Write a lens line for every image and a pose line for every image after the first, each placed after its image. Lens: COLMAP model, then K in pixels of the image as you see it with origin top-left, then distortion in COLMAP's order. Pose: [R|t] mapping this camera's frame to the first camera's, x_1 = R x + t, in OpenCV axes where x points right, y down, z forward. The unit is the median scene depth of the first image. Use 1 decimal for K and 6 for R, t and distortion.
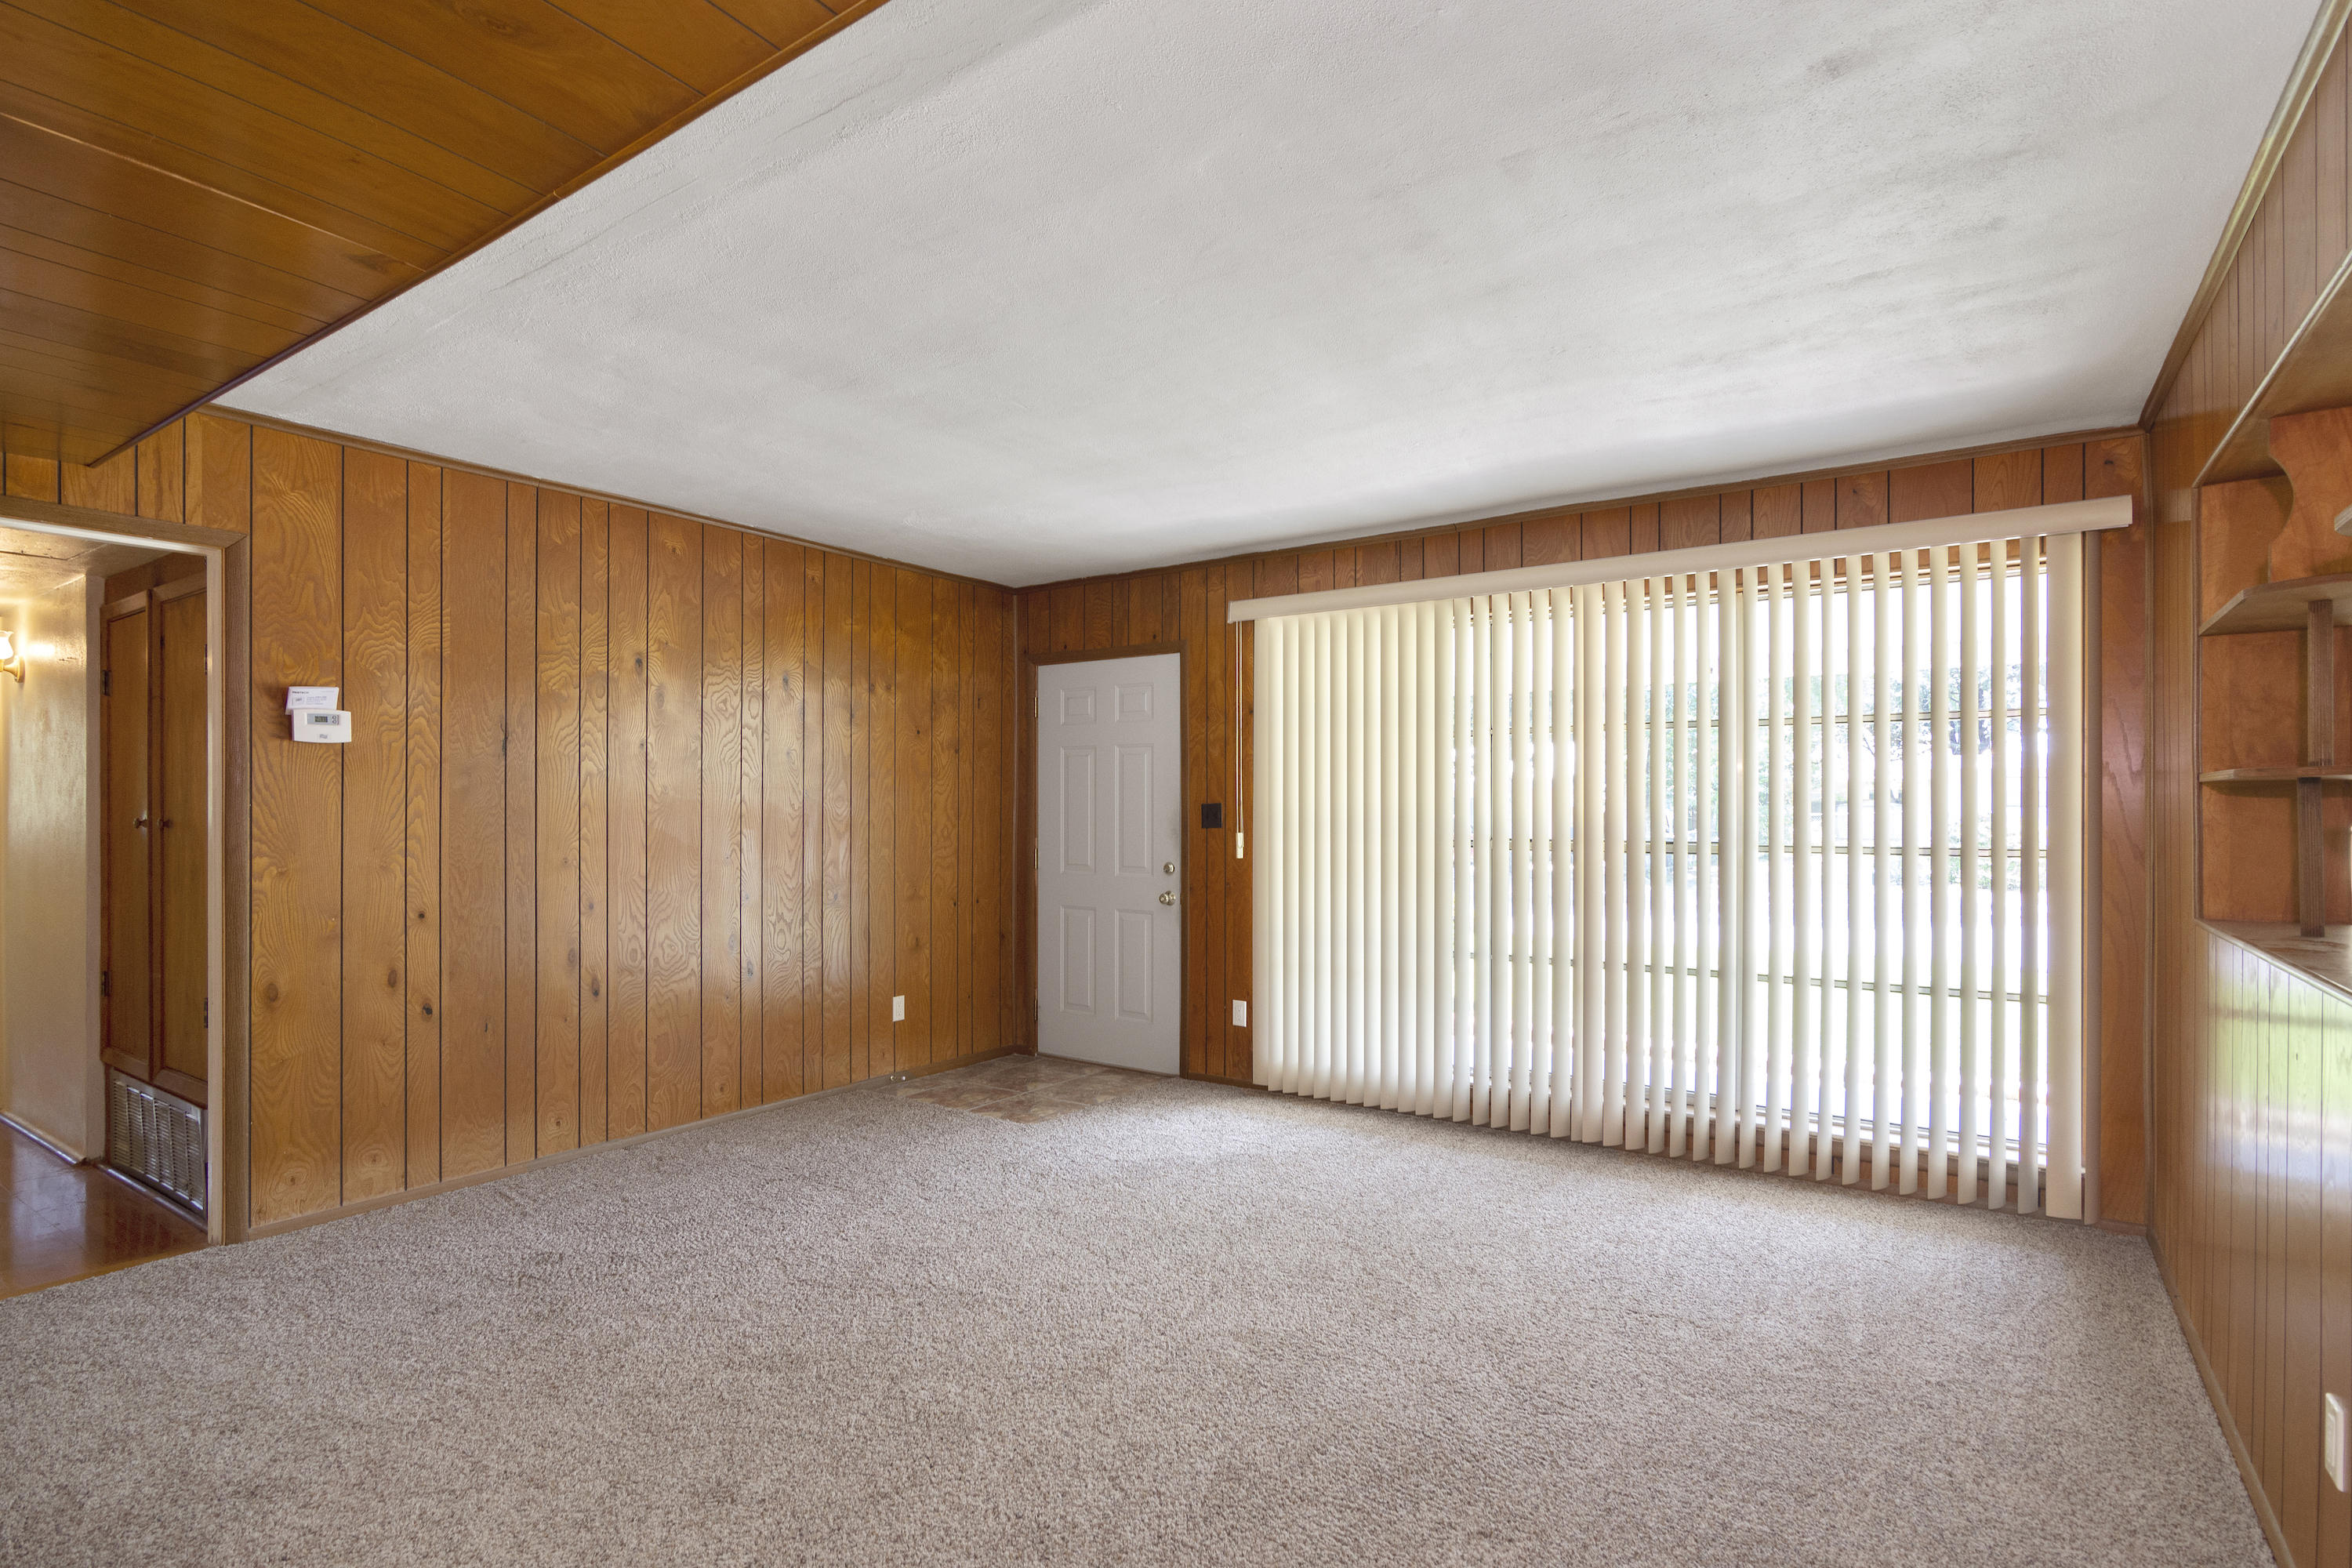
lens RADIAL K [[1134.8, 0, 1175.9], [0, 1134.8, 803.6], [0, 0, 1]] dist [-0.001576, 0.001631]
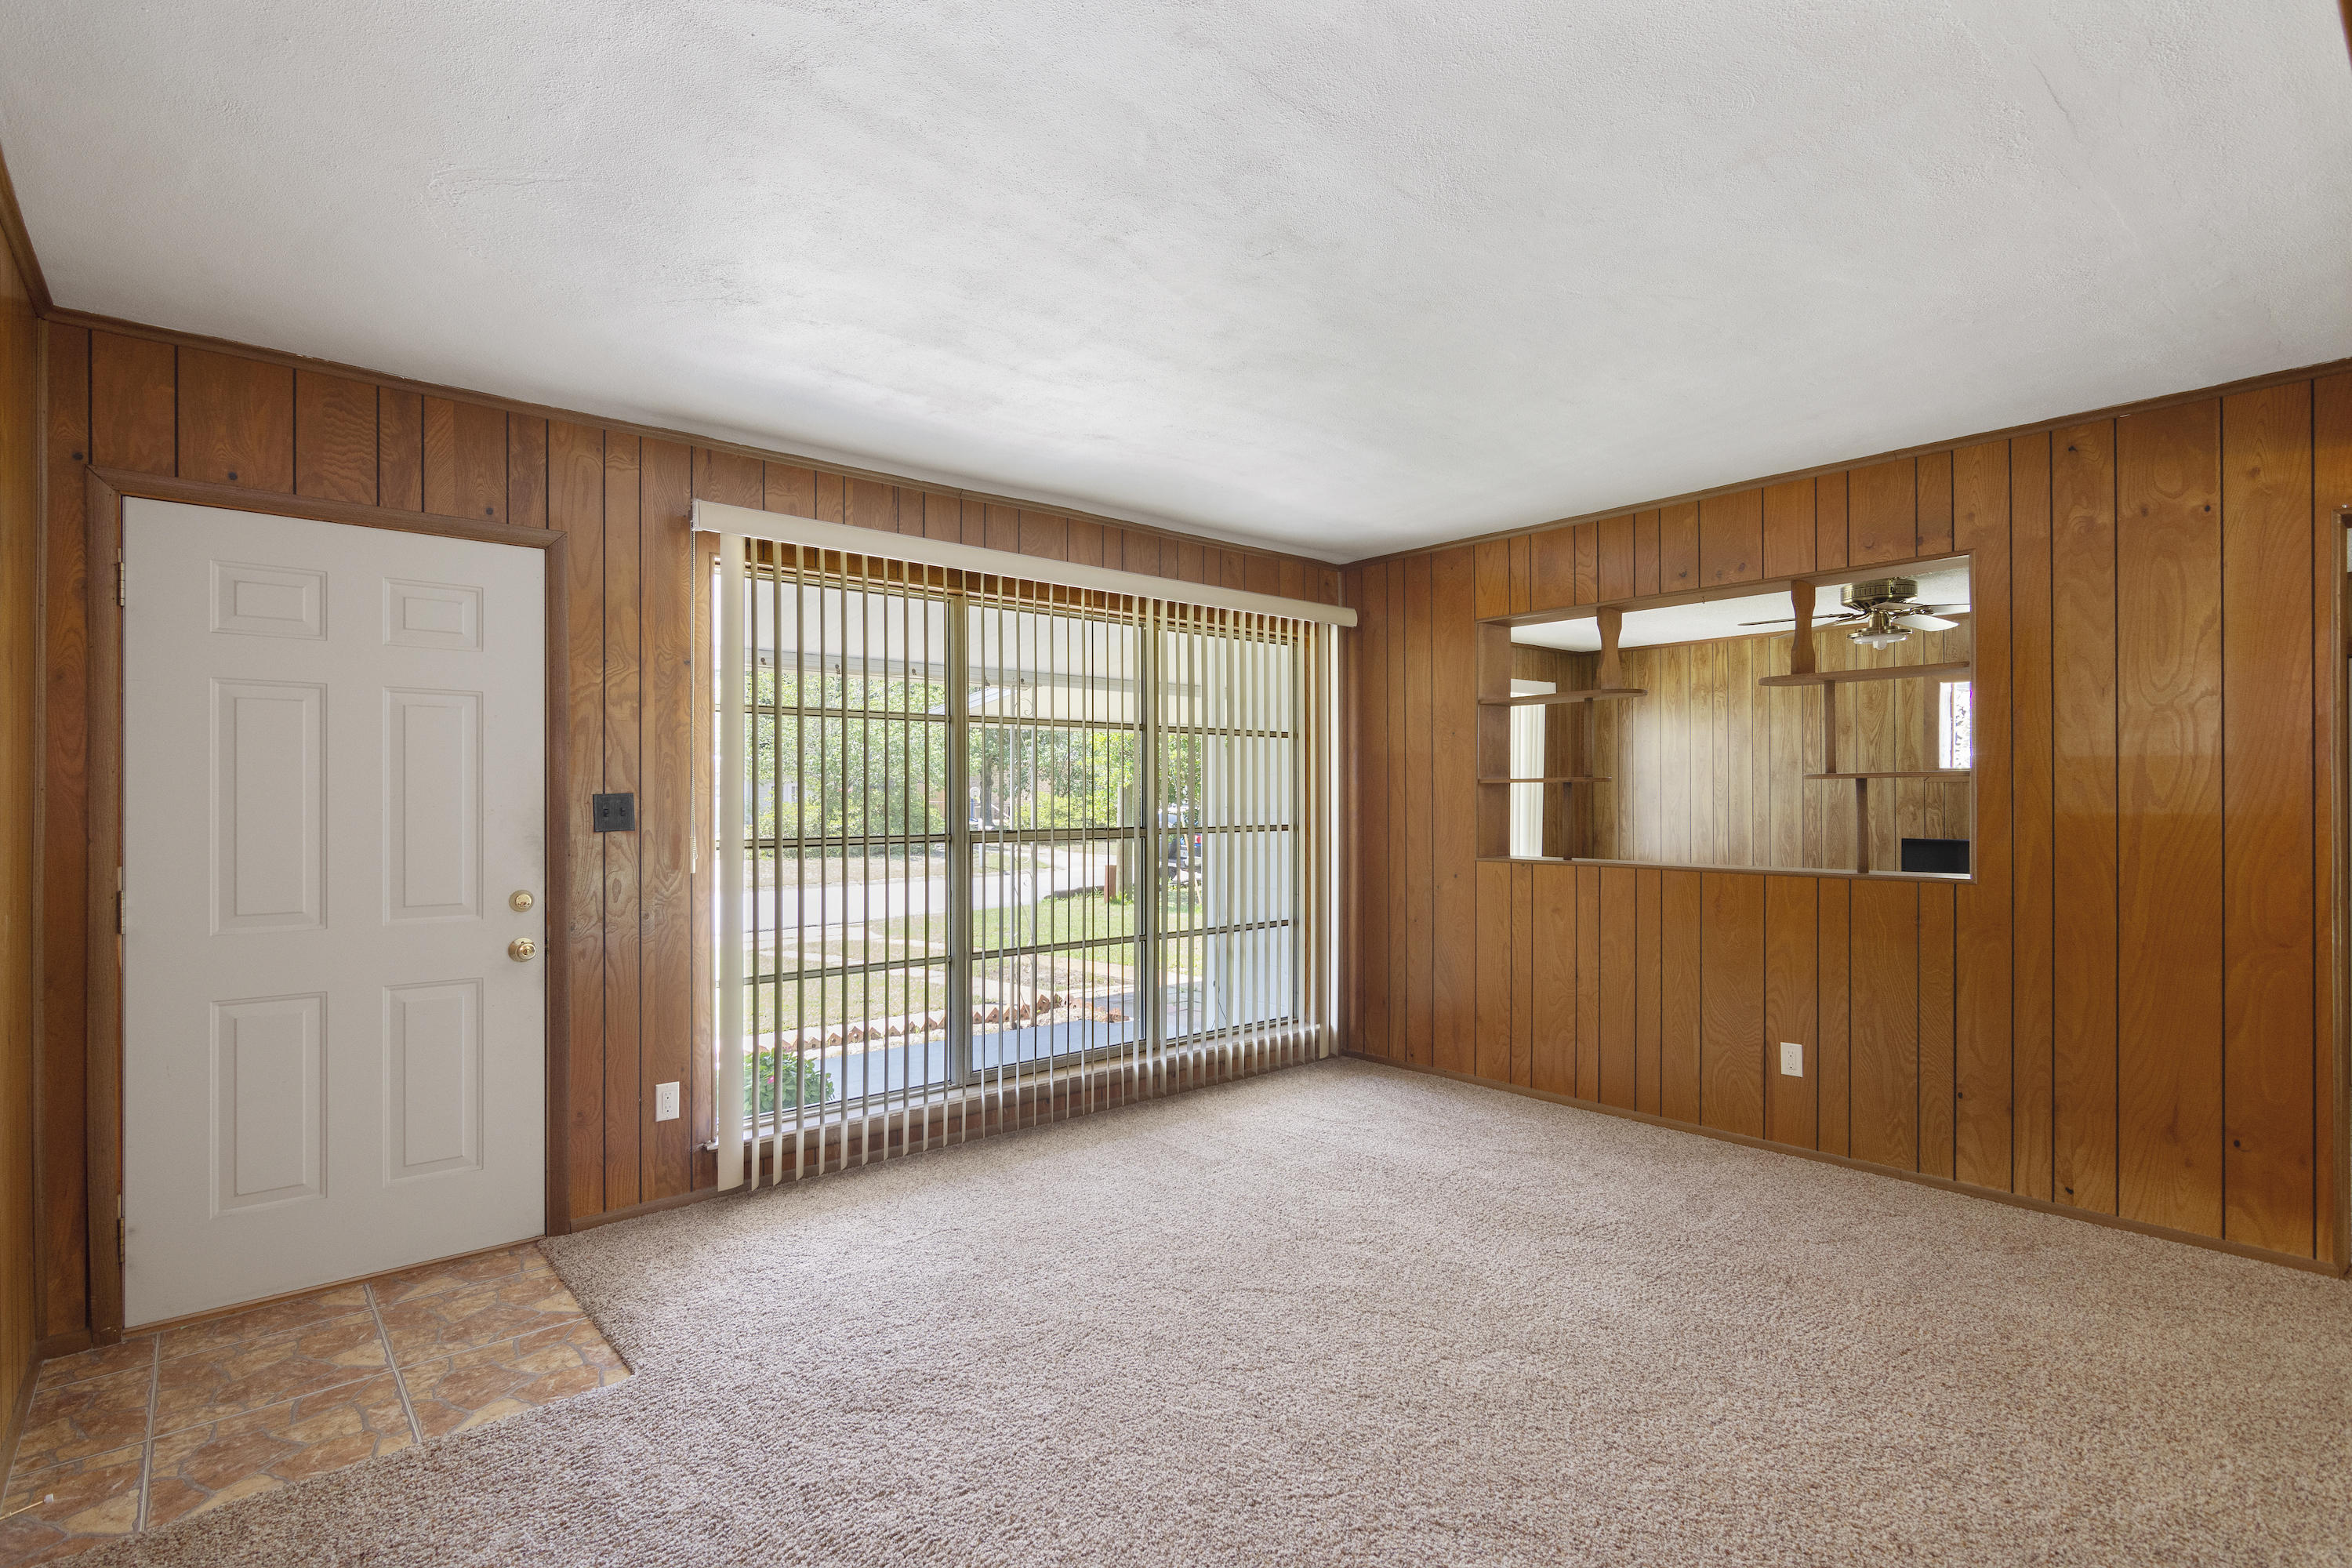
lens RADIAL K [[1134.8, 0, 1173.7], [0, 1134.8, 788.8], [0, 0, 1]] dist [-0.001576, 0.001631]
pose [[0.248421, 0.003051, 0.968647, -0.523111], [-0.002144, 0.999994, -0.002600, -0.001932], [-0.968650, -0.001431, 0.248426, 0.528800]]
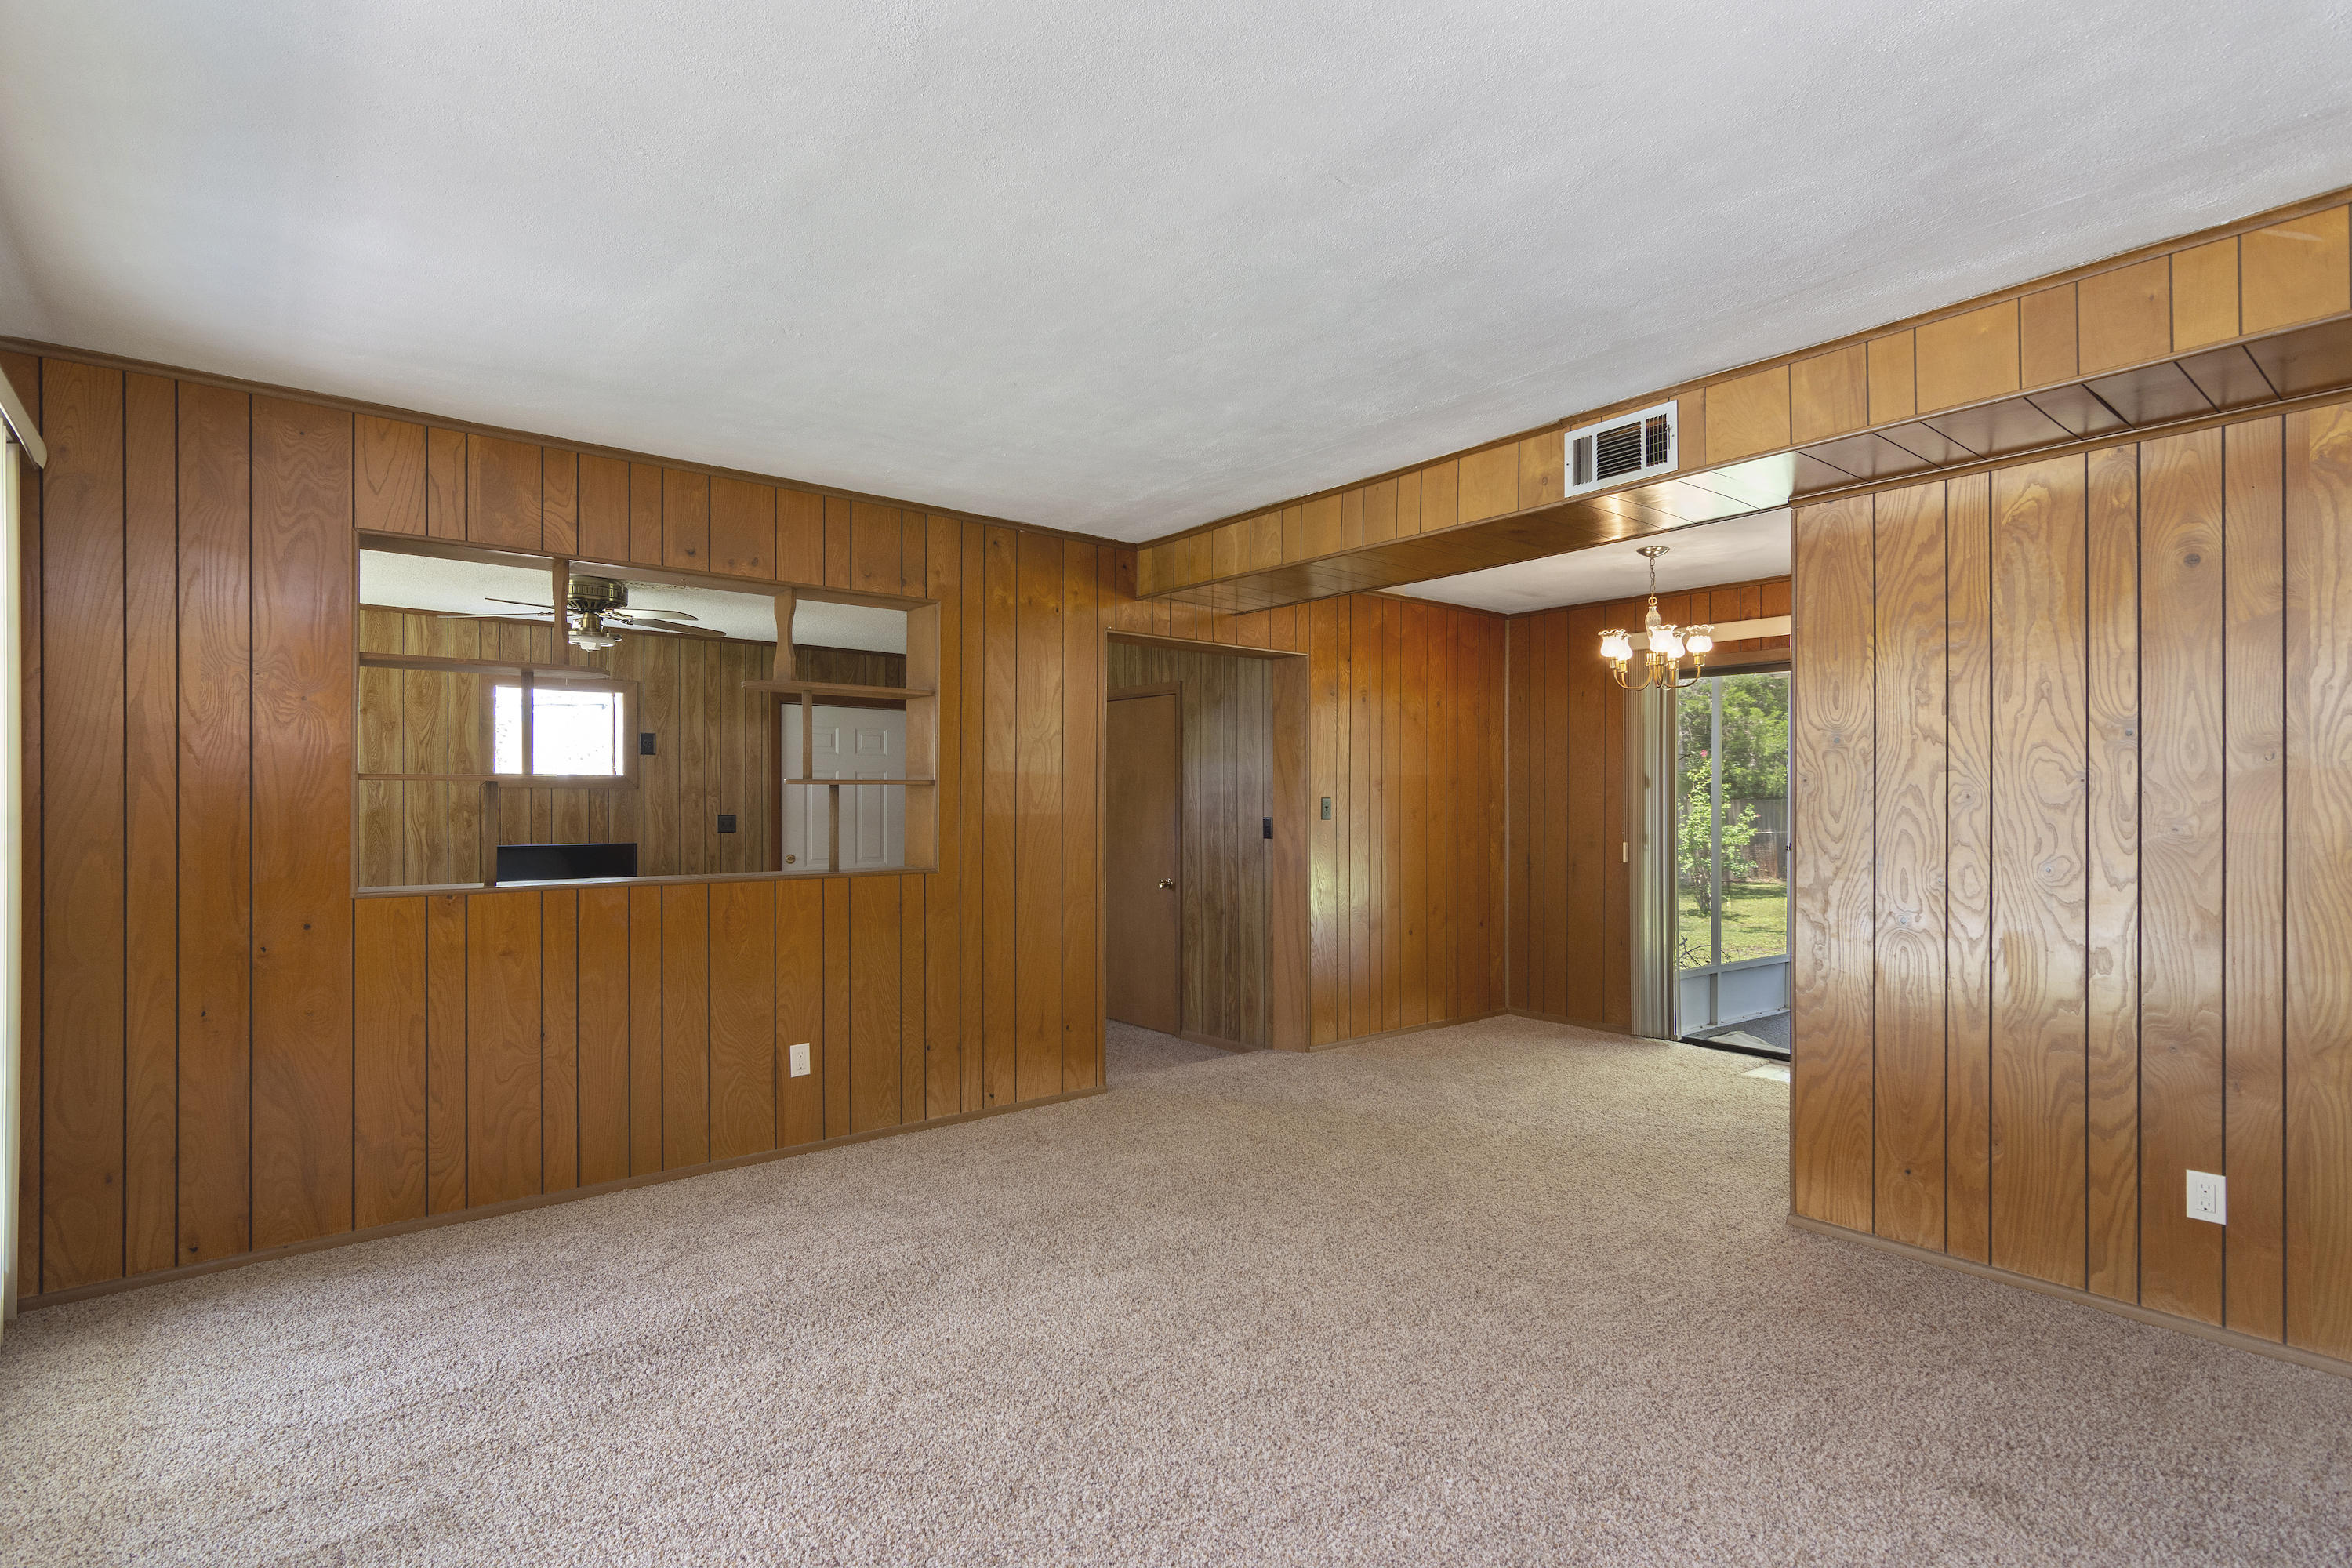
lens RADIAL K [[1134.8, 0, 1165.8], [0, 1134.8, 795.7], [0, 0, 1]] dist [-0.001576, 0.001631]
pose [[-0.962969, -0.002009, 0.269603, -0.127433], [-0.004892, 0.999938, -0.010024, 0.003283], [-0.269566, -0.010971, -0.962919, 0.998903]]
